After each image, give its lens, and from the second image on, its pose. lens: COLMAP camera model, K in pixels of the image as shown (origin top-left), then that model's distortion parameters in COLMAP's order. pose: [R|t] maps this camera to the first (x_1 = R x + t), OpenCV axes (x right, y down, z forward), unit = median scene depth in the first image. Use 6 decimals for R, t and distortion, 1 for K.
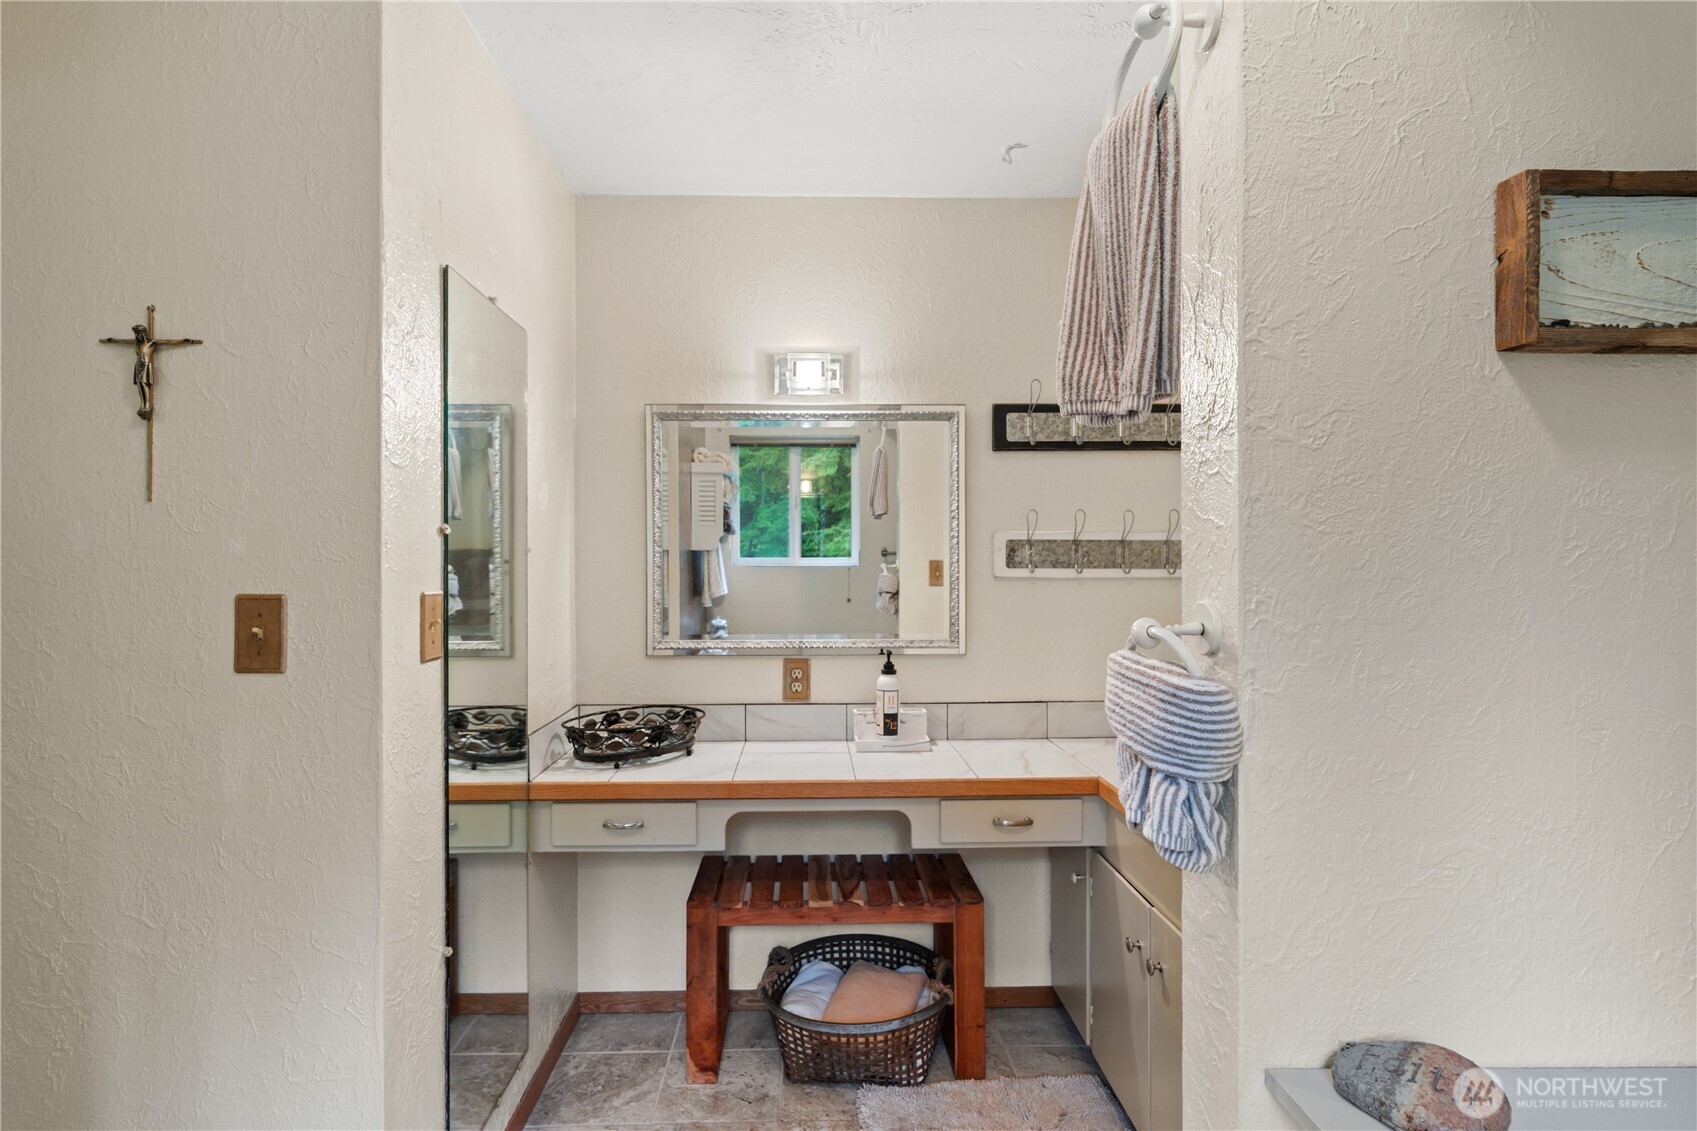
lens RADIAL K [[874.8, 0, 843.9], [0, 874.8, 564.3], [0, 0, 1]] dist [-0.004556, -0.000510]
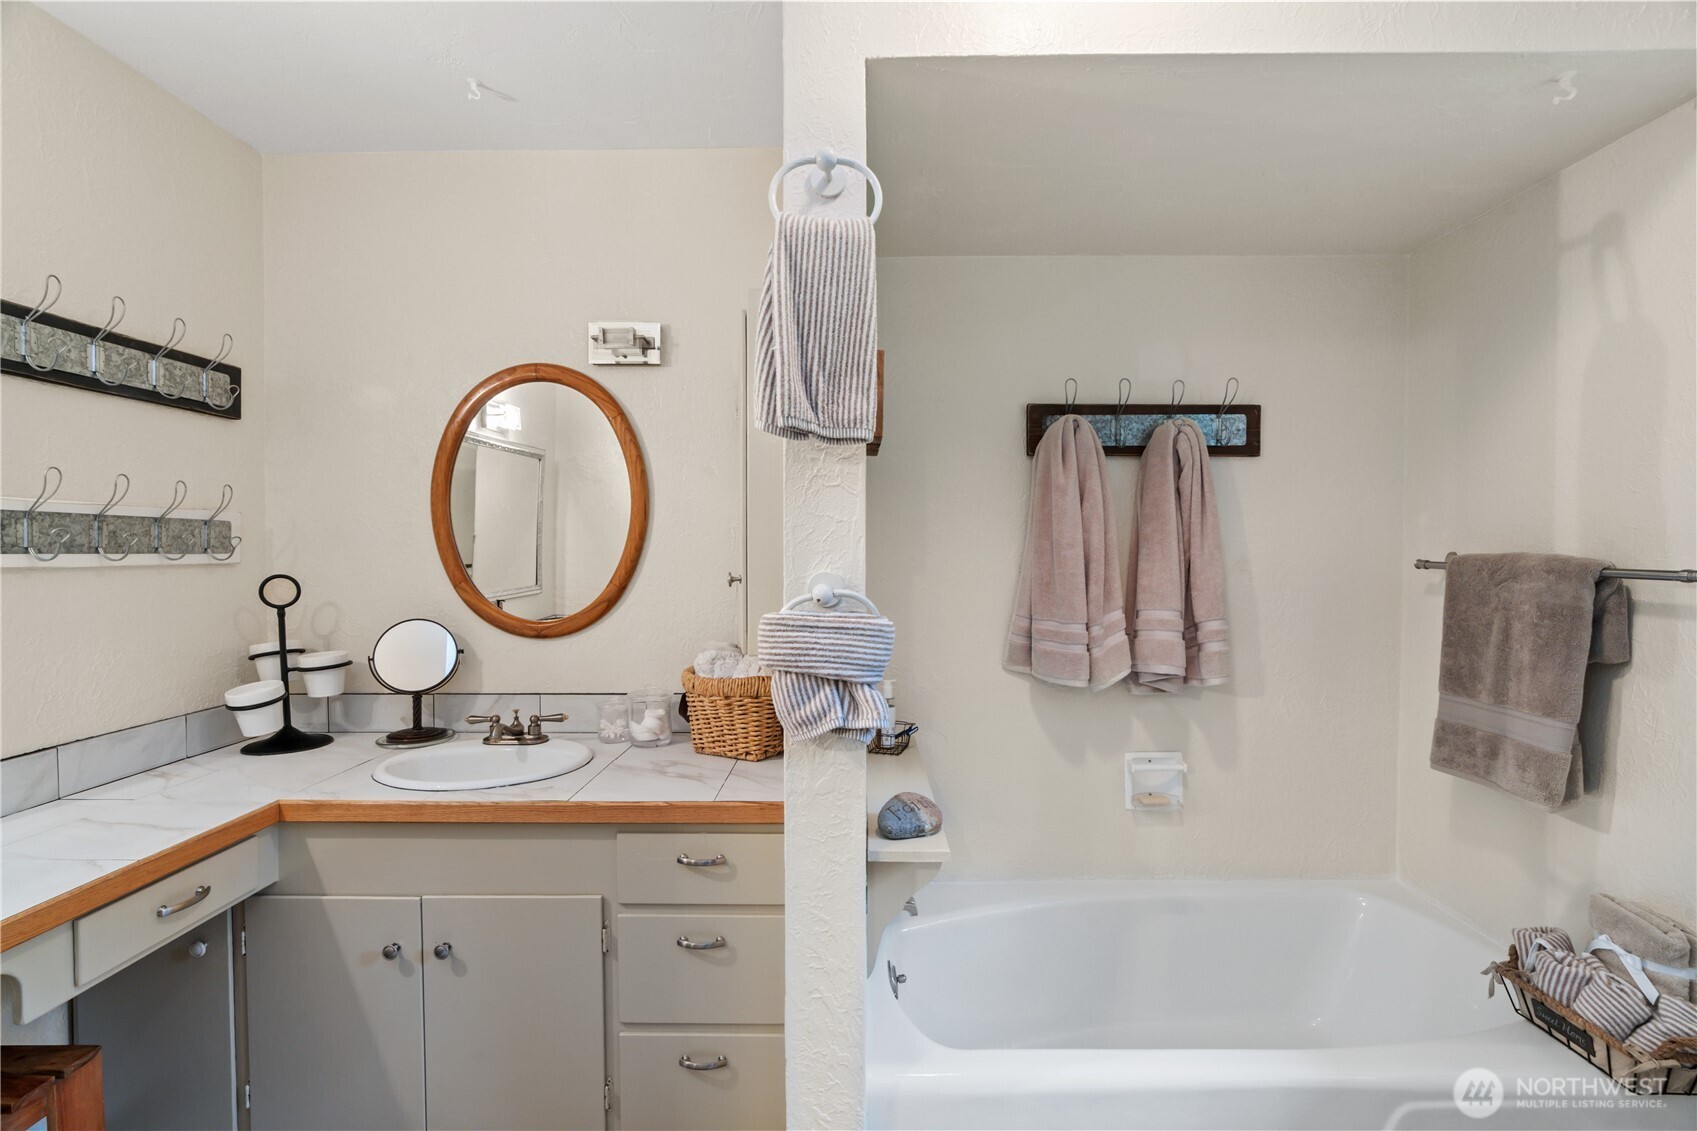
lens RADIAL K [[775.7, 0, 839.5], [0, 775.7, 565.6], [0, 0, 1]] dist [-0.001087, 0.000637]
pose [[0.046439, -0.021066, 0.998699, -0.351385], [0.002314, 0.999777, 0.020982, 0.002469], [-0.998918, 0.001337, 0.046478, 0.355433]]
